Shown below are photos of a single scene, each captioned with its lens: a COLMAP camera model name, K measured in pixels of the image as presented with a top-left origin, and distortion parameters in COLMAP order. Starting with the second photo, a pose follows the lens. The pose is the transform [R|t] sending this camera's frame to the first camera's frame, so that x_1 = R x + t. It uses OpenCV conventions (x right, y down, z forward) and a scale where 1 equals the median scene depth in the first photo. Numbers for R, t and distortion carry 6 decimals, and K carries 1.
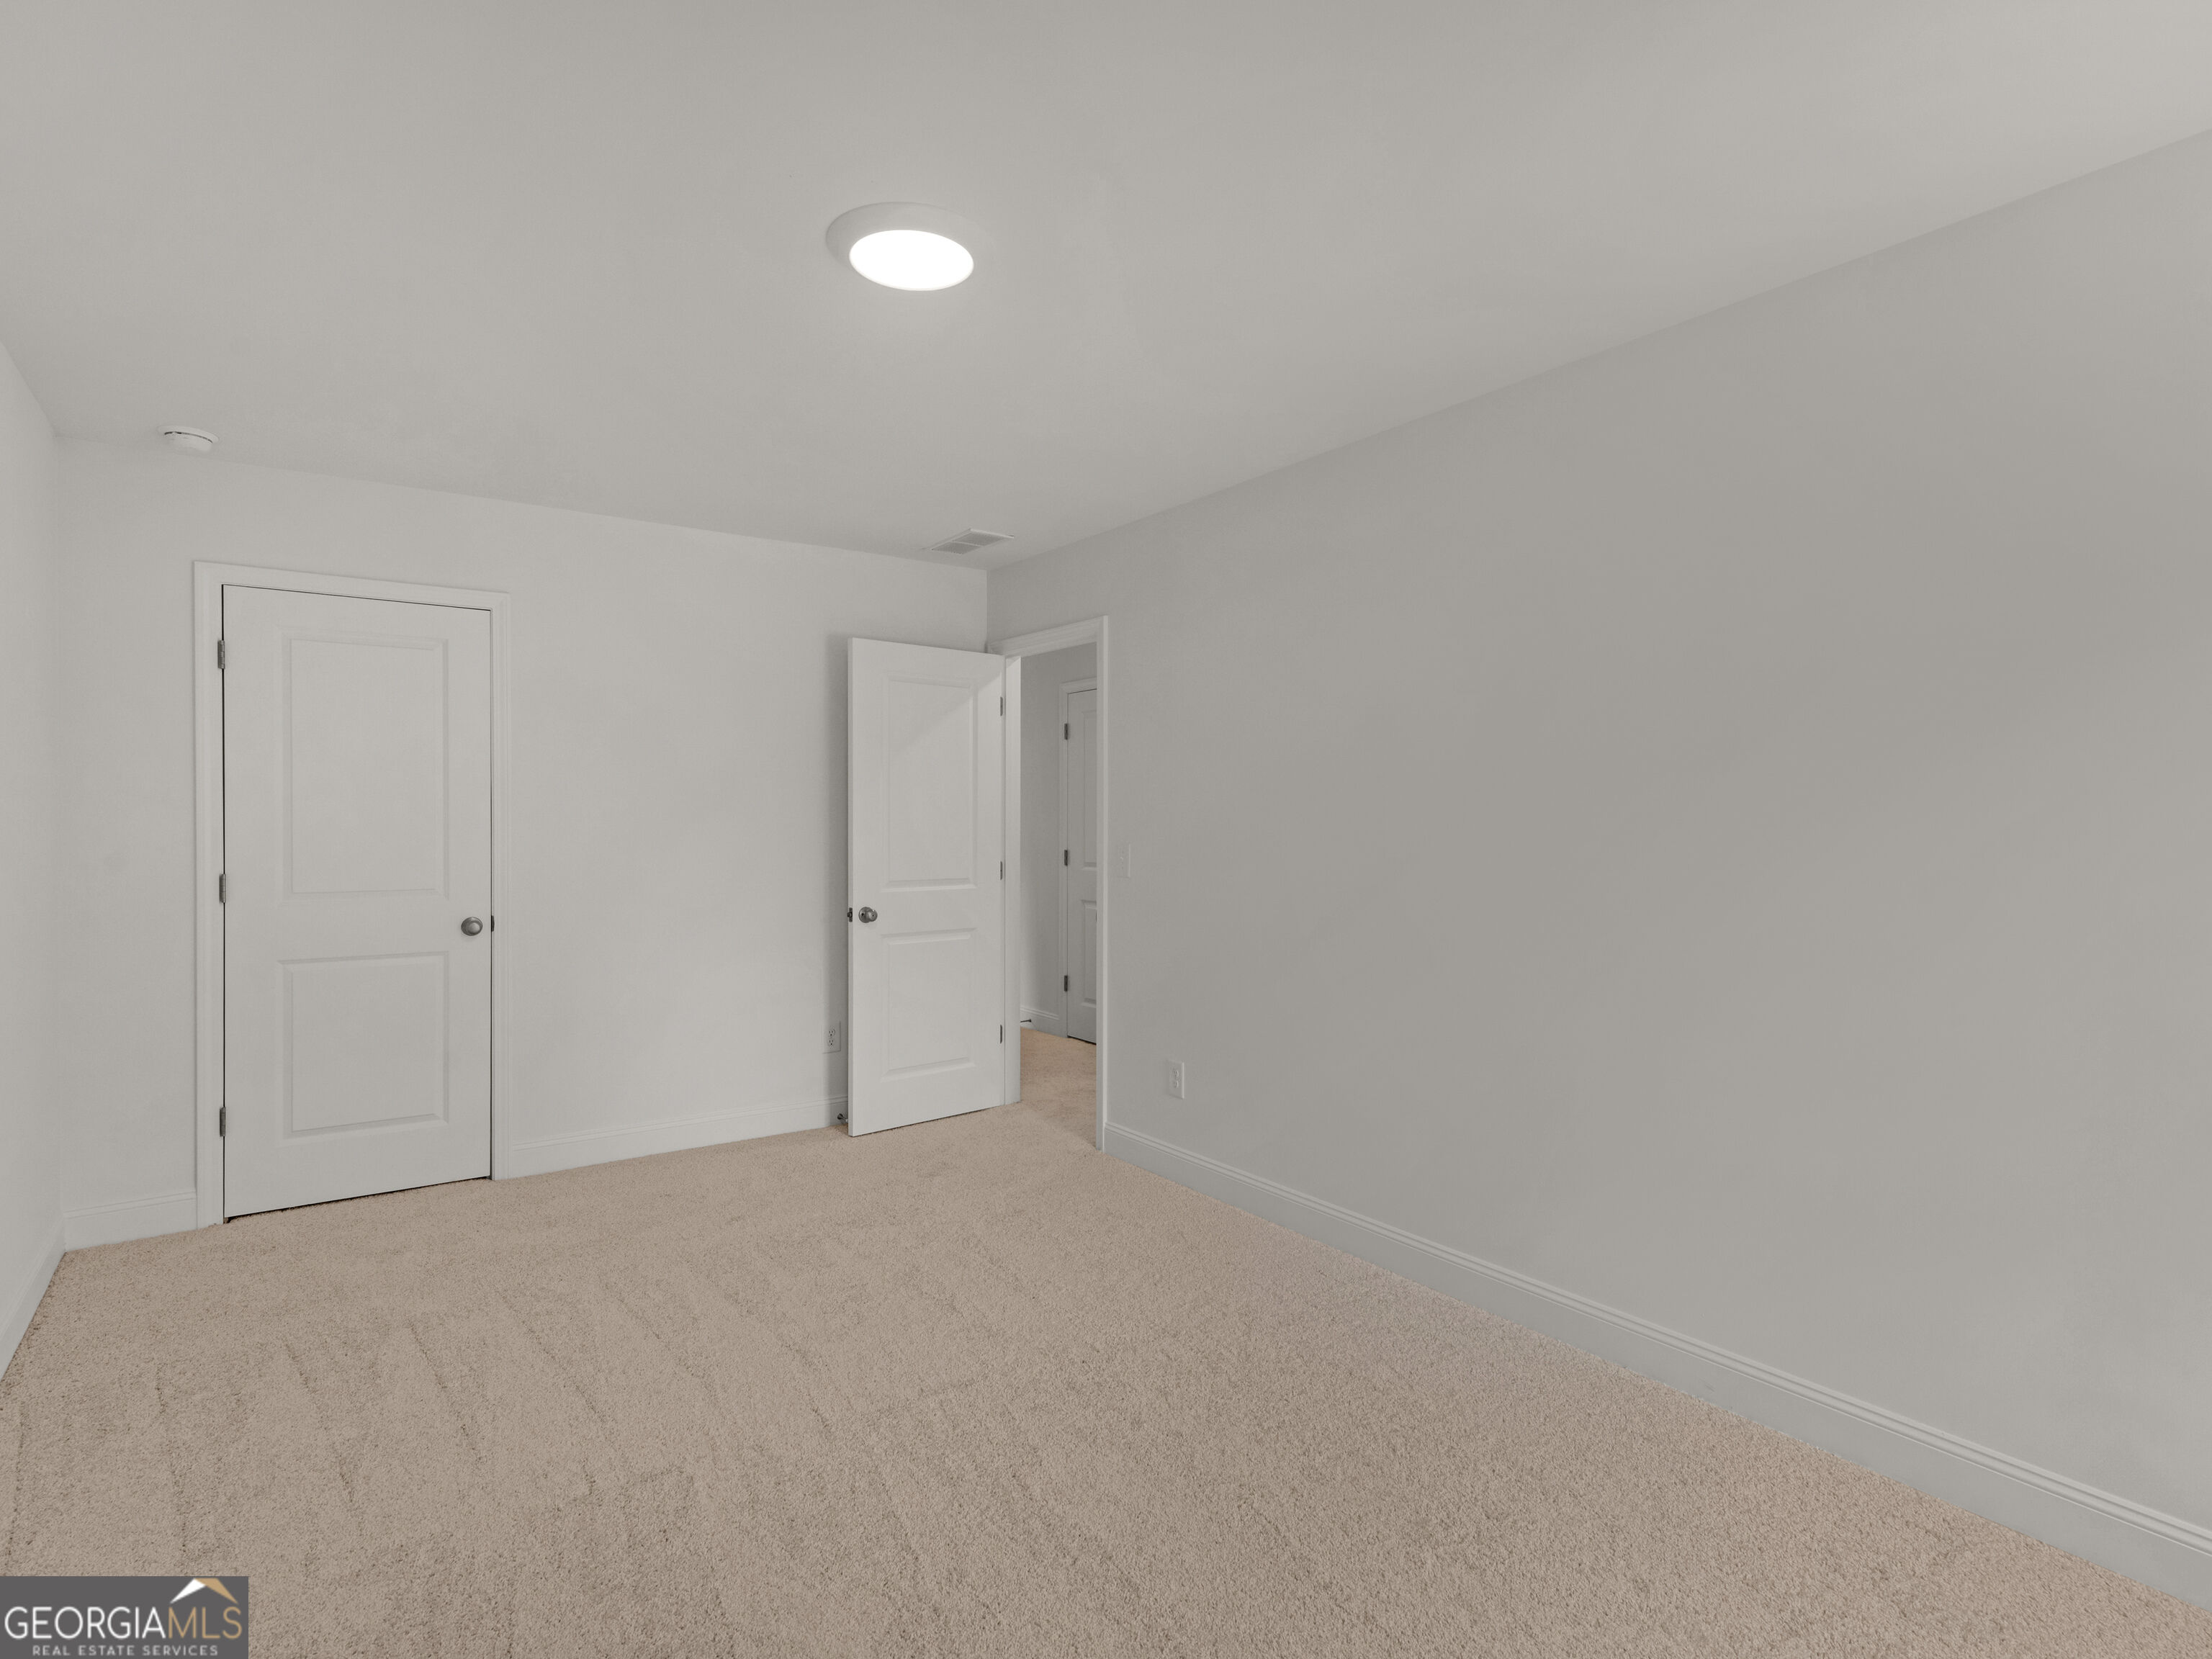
lens RADIAL K [[1102.2, 0, 1095.2], [0, 1102.2, 812.4], [0, 0, 1]] dist [0.001931, 0.000581]
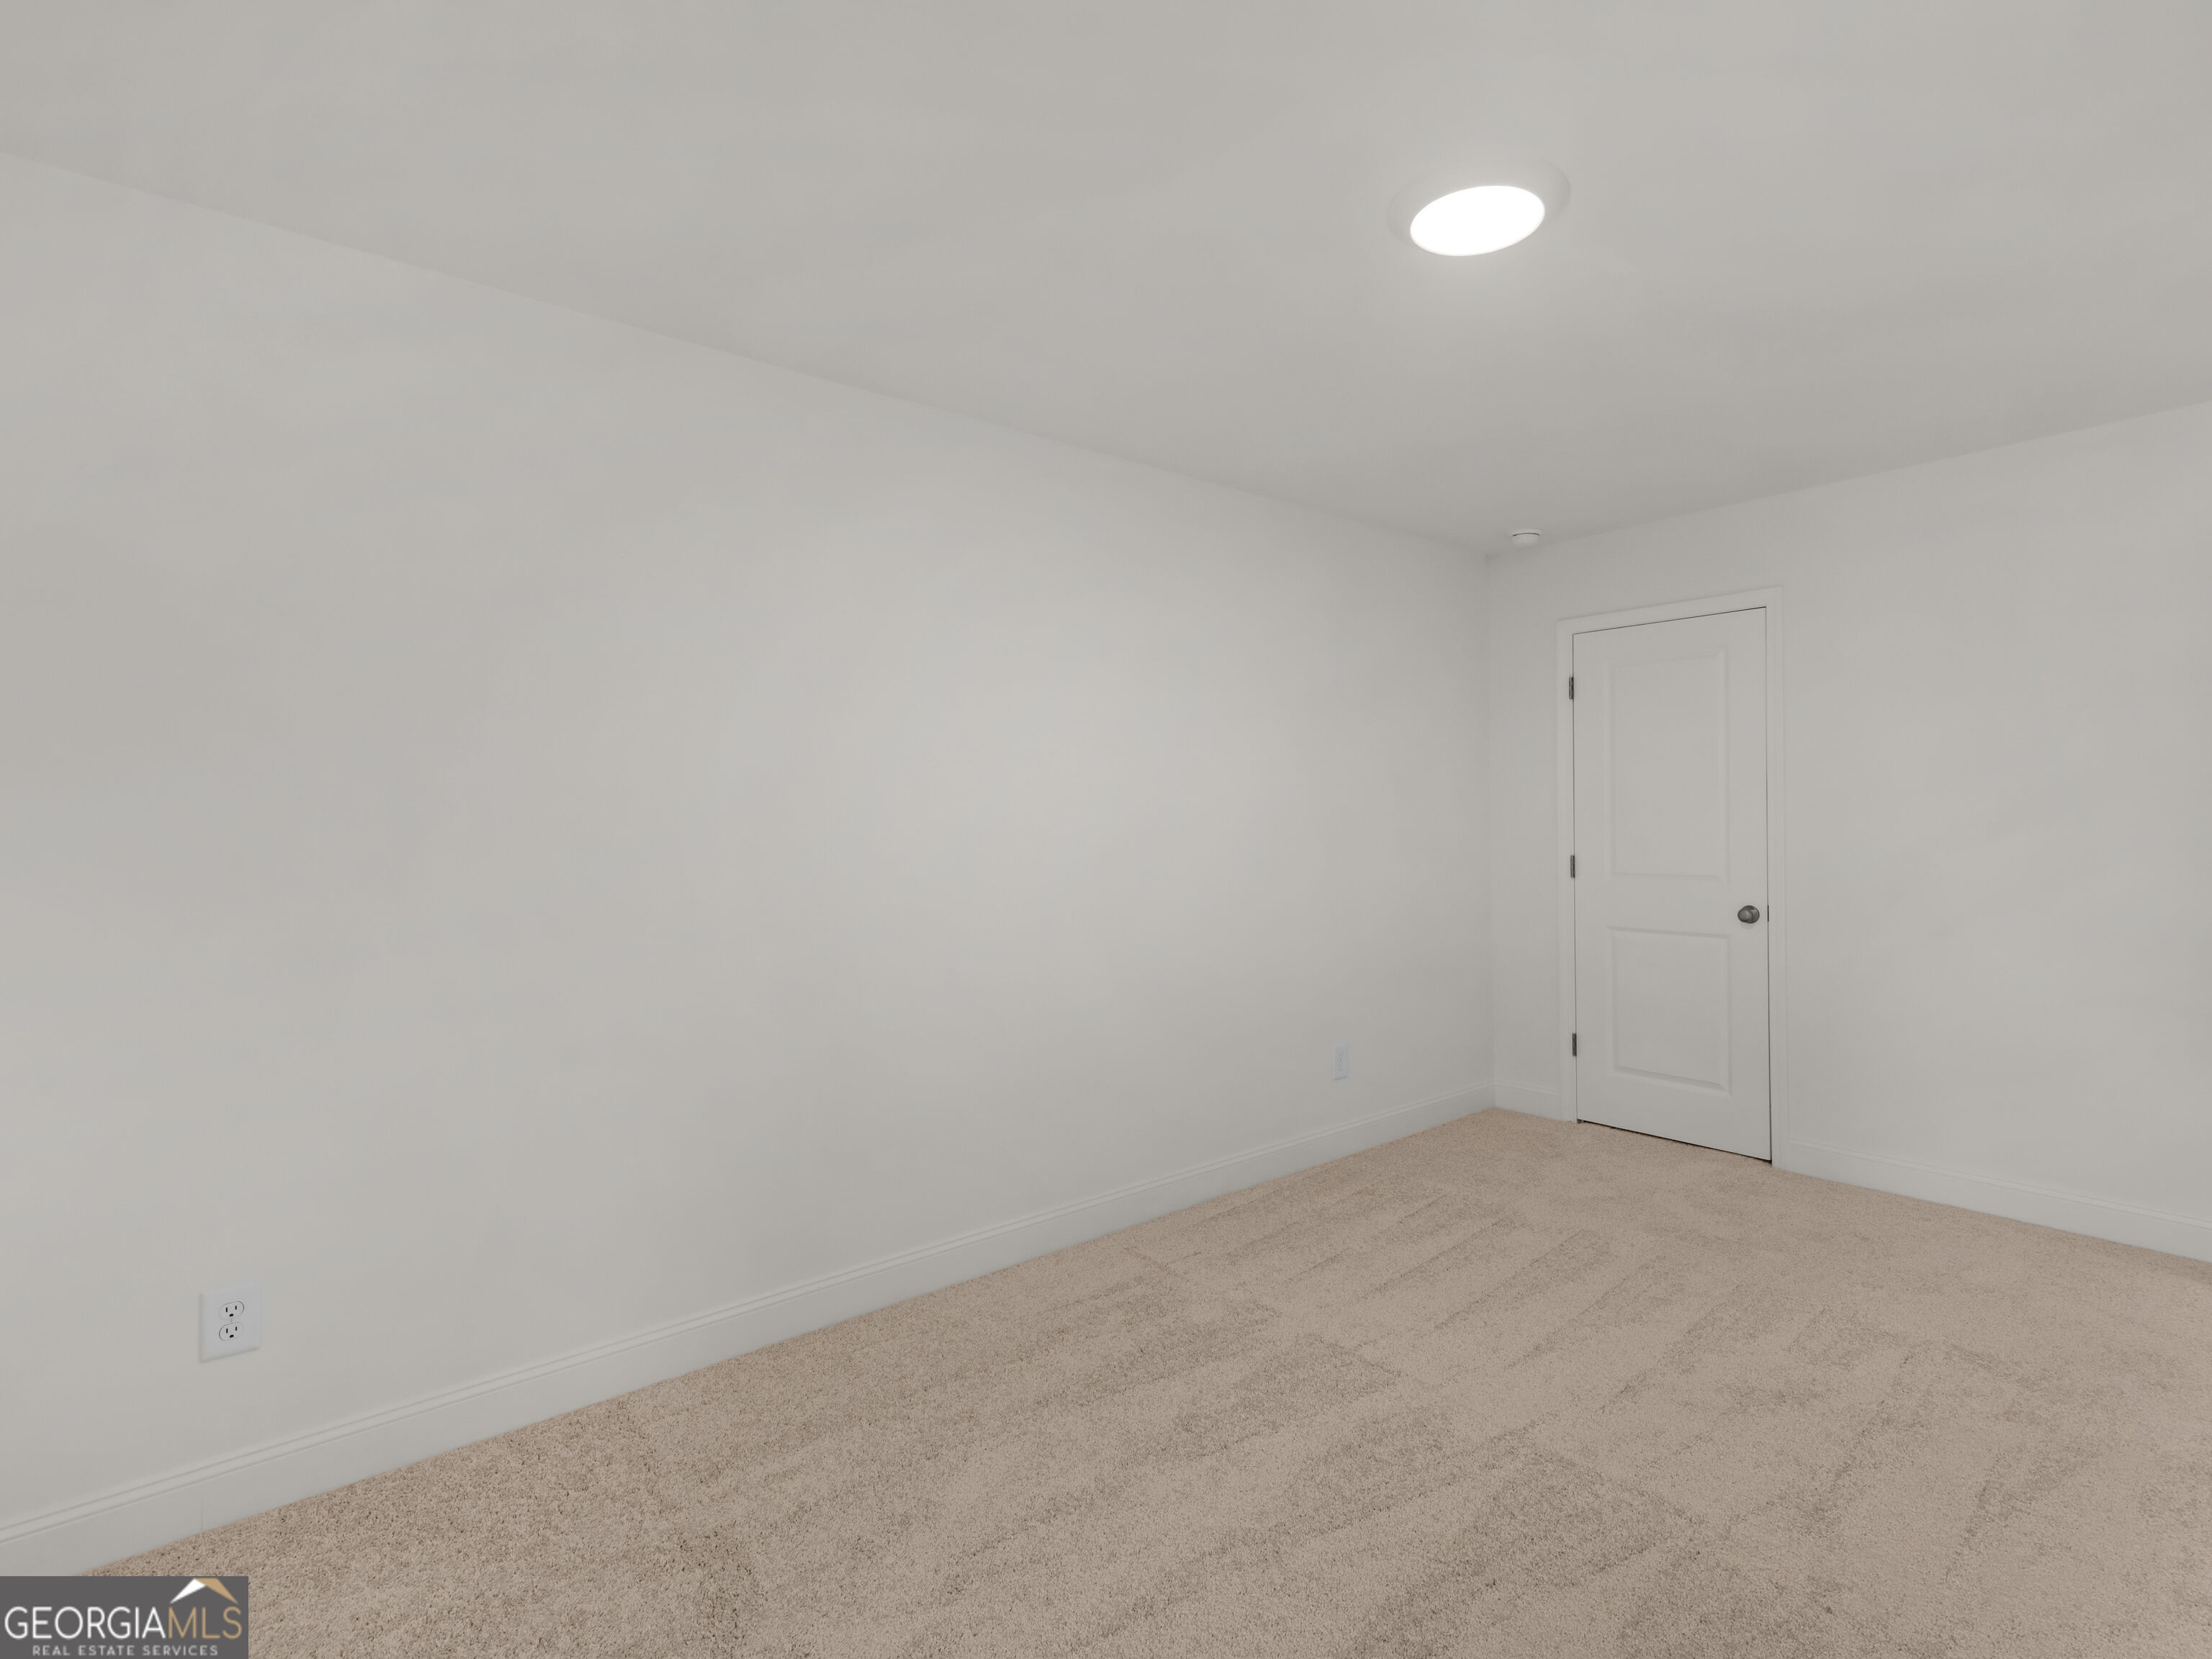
lens RADIAL K [[1030.2, 0, 1106.0], [0, 1030.2, 829.5], [0, 0, 1]] dist [0.001538, 0.000314]
pose [[0.124410, 0.008625, -0.992193, 0.336611], [0.020122, 0.999735, 0.011213, 0.000020], [0.992027, -0.021360, 0.124203, 0.292970]]
